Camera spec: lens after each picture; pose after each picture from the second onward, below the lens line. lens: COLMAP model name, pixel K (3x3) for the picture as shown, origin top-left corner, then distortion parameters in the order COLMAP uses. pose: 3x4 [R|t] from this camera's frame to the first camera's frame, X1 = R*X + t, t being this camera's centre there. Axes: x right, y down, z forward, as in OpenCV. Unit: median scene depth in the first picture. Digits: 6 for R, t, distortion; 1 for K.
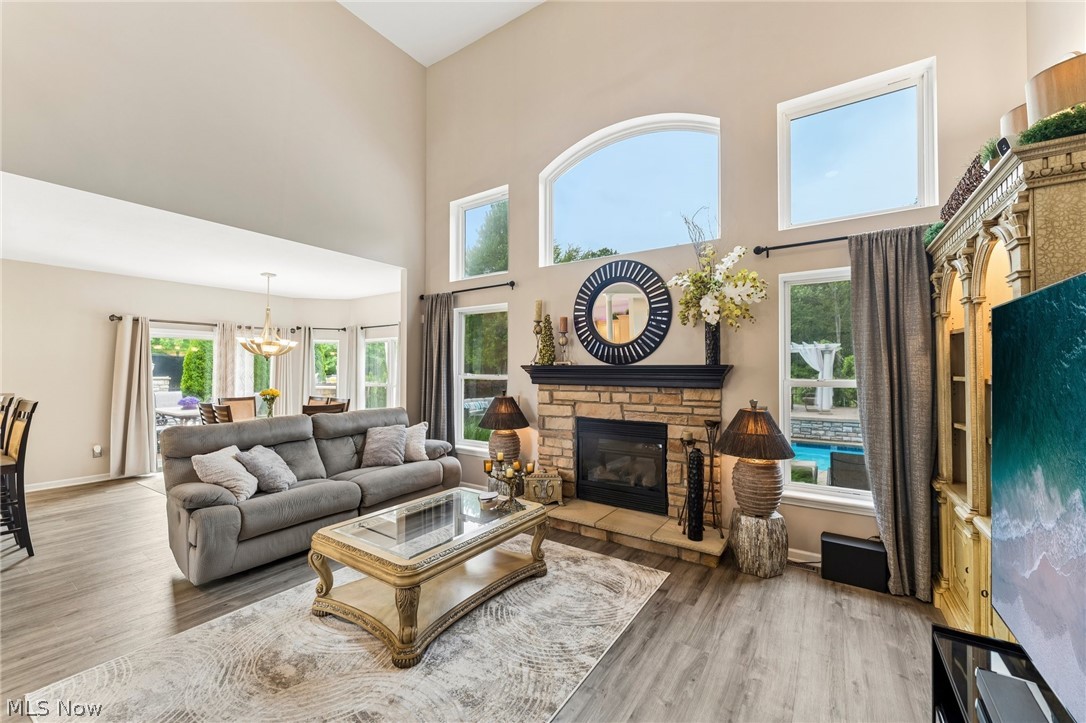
lens RADIAL K [[433.4, 0, 543.0], [0, 433.4, 361.5], [0, 0, 1]] dist [-0.001499, -0.000074]
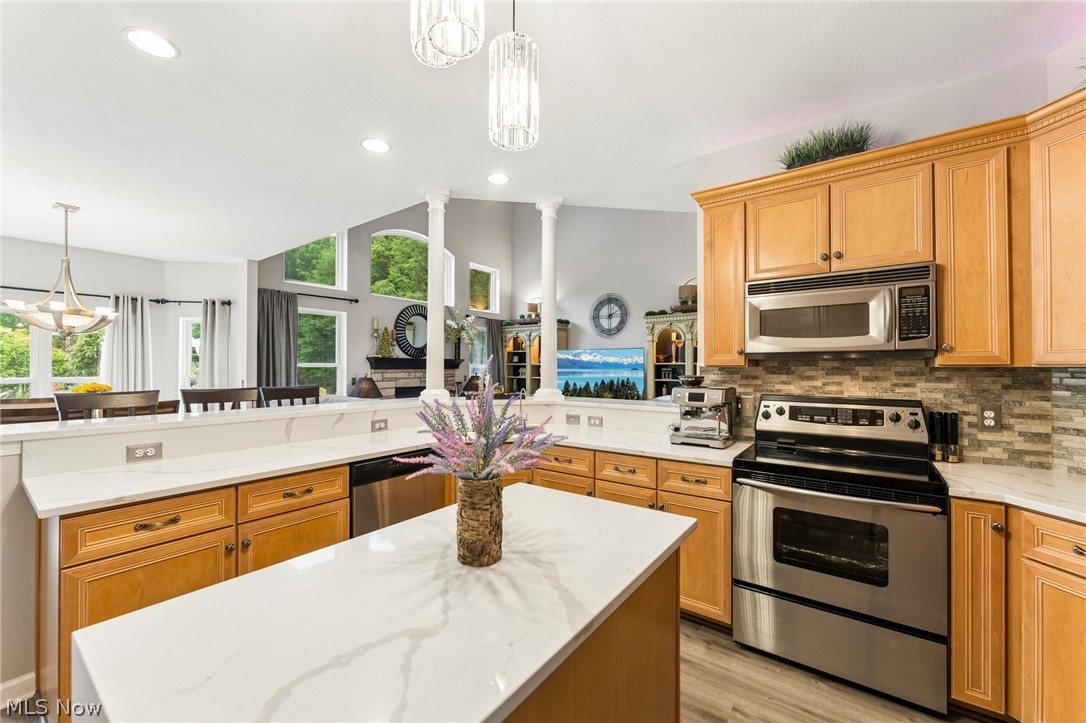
lens RADIAL K [[433.4, 0, 543.0], [0, 433.4, 361.5], [0, 0, 1]] dist [-0.001499, -0.000074]
pose [[0.038556, 0.009798, 0.999208, -1.745444], [-0.020544, 0.999748, -0.009010, 0.028364], [-0.999045, -0.020180, 0.038748, 0.358157]]
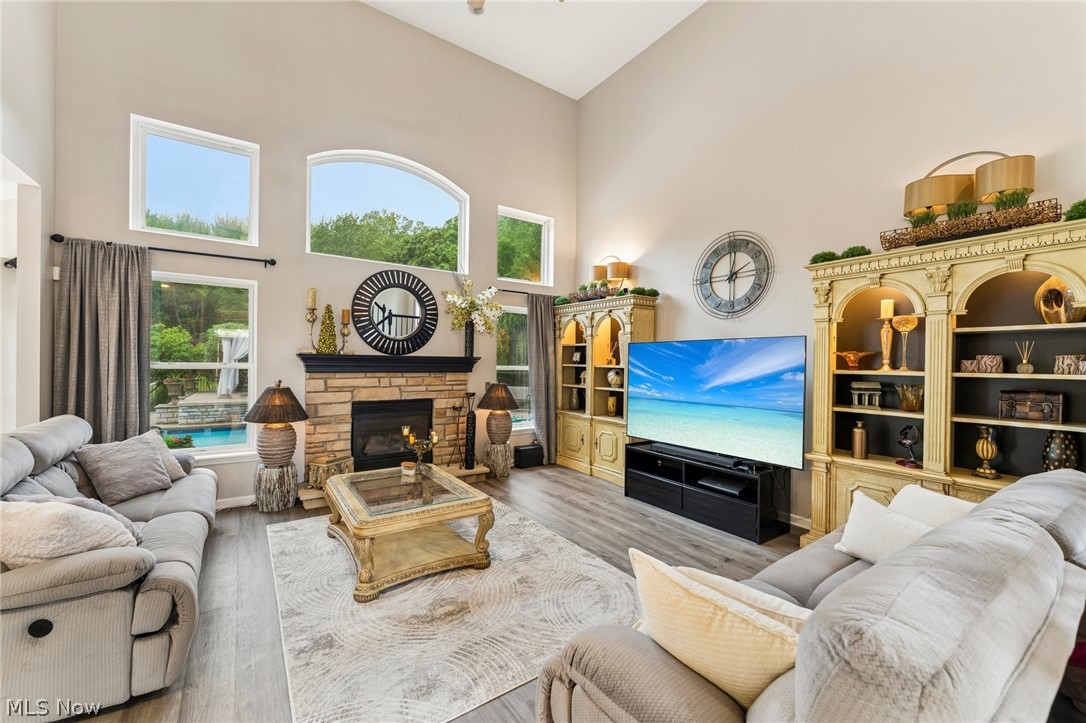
lens RADIAL K [[433.4, 0, 543.0], [0, 433.4, 361.5], [0, 0, 1]] dist [-0.001499, -0.000074]
pose [[0.359282, 0.000830, 0.933228, -0.820775], [-0.030513, 0.999475, 0.010858, -0.000446], [-0.932730, -0.032377, 0.359119, 0.167888]]
